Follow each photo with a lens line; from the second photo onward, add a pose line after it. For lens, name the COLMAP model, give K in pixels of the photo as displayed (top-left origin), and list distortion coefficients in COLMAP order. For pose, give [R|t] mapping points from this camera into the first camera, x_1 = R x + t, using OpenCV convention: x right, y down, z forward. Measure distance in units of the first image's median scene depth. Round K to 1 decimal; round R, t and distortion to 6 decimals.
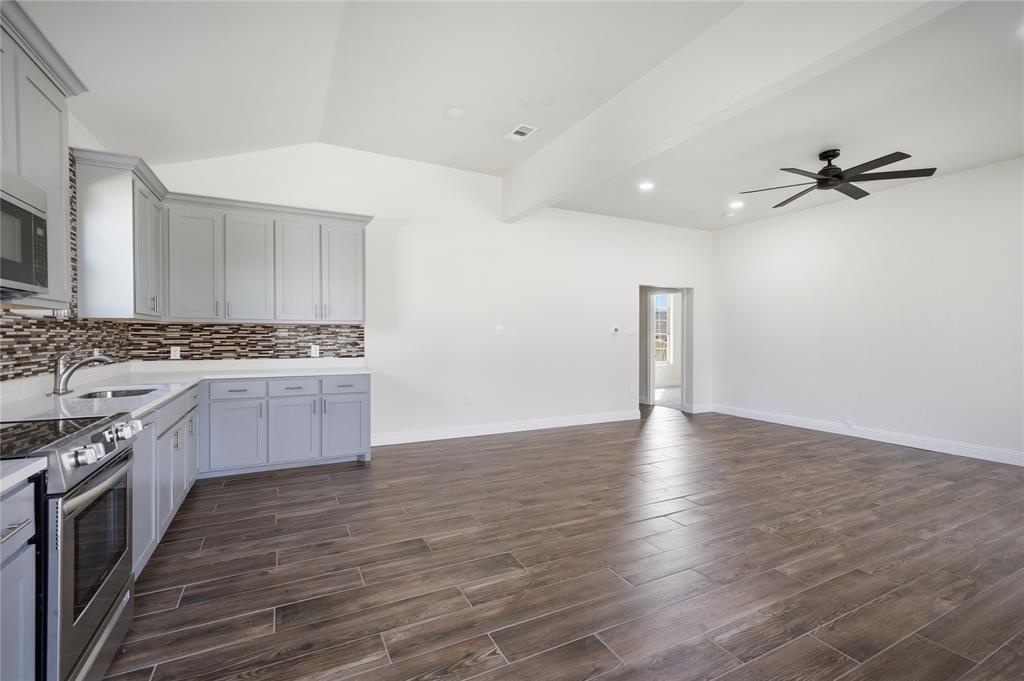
lens RADIAL K [[456.9, 0, 518.2], [0, 456.9, 341.3], [0, 0, 1]] dist [0.000465, 0.000553]
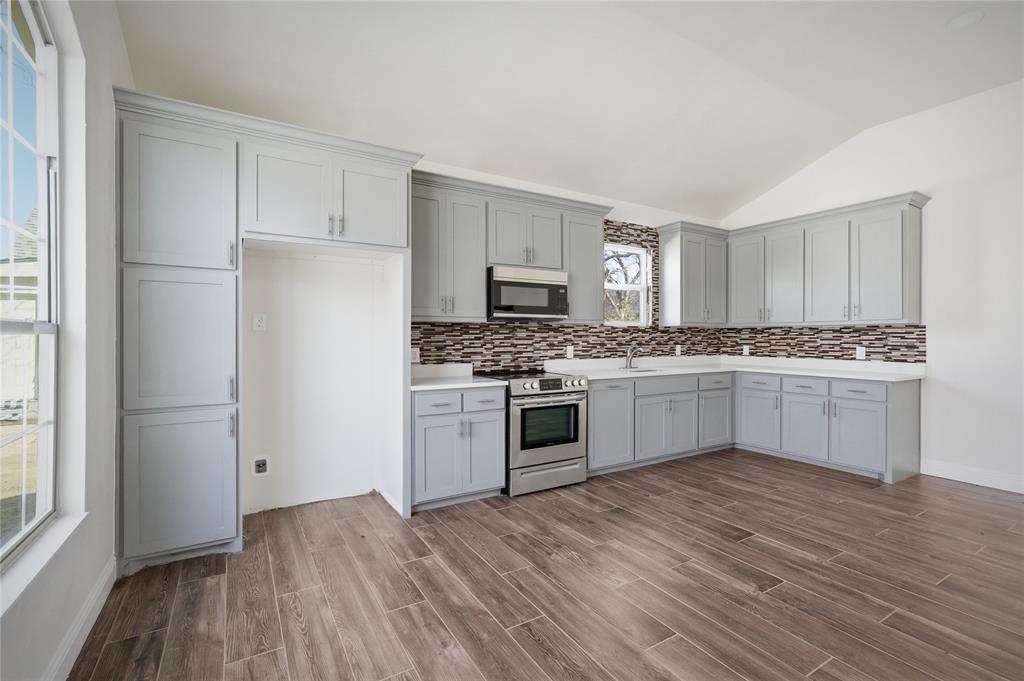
lens RADIAL K [[460.8, 0, 512.0], [0, 460.8, 340.5], [0, 0, 1]] dist [-0.003299, -0.000555]
pose [[0.062564, 0.005727, -0.998025, 0.560817], [-0.011692, 0.999919, 0.005005, -0.001258], [0.997972, 0.011356, 0.062625, 0.278410]]
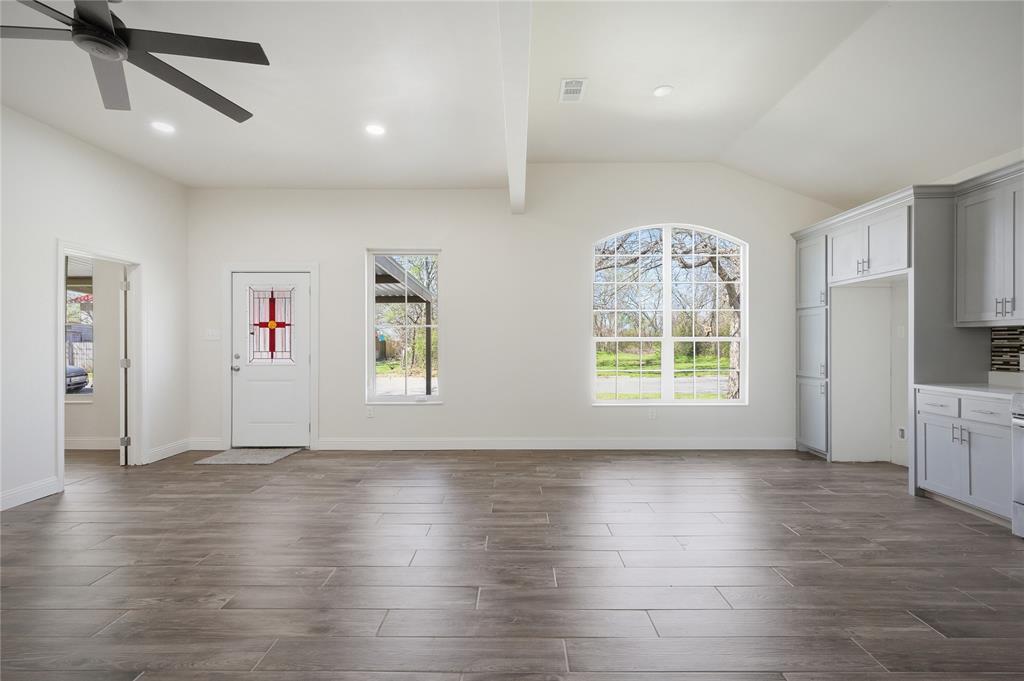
lens RADIAL K [[456.9, 0, 518.2], [0, 456.9, 341.3], [0, 0, 1]] dist [0.000465, 0.000553]
pose [[-0.884483, -0.001620, 0.466569, 0.027001], [0.002975, 0.999954, 0.009112, -0.014141], [-0.466563, 0.009448, -0.884438, 1.367449]]
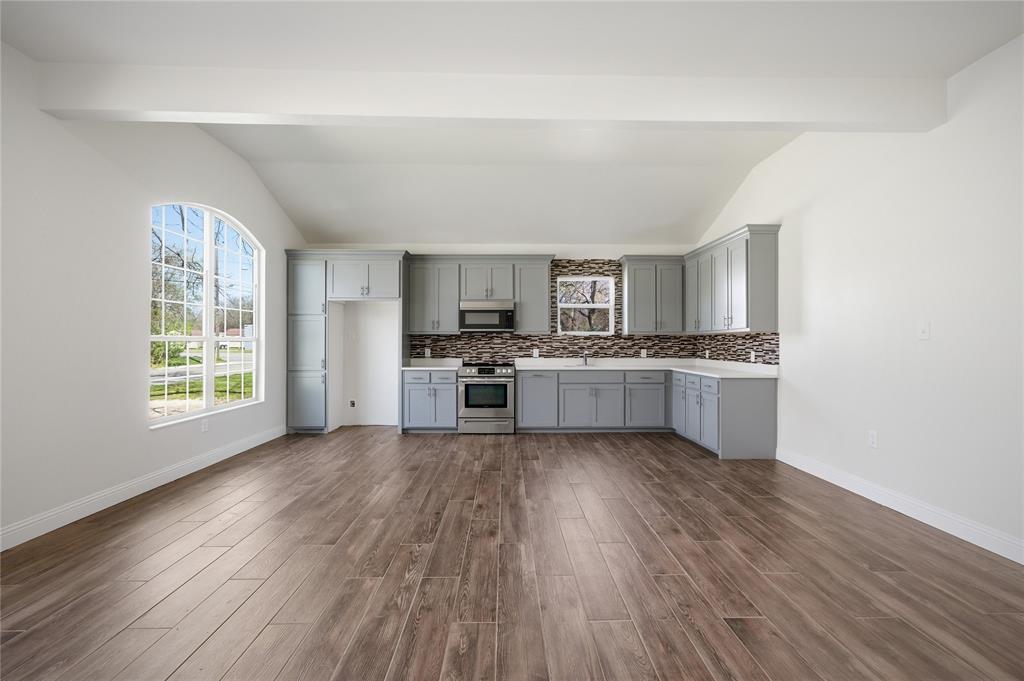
lens RADIAL K [[460.8, 0, 512.0], [0, 460.8, 340.5], [0, 0, 1]] dist [-0.003299, -0.000555]
pose [[-0.450527, -0.007347, -0.892732, 0.999312], [-0.012189, 0.999924, -0.002078, -0.010192], [0.892680, 0.009946, -0.450582, 1.213428]]
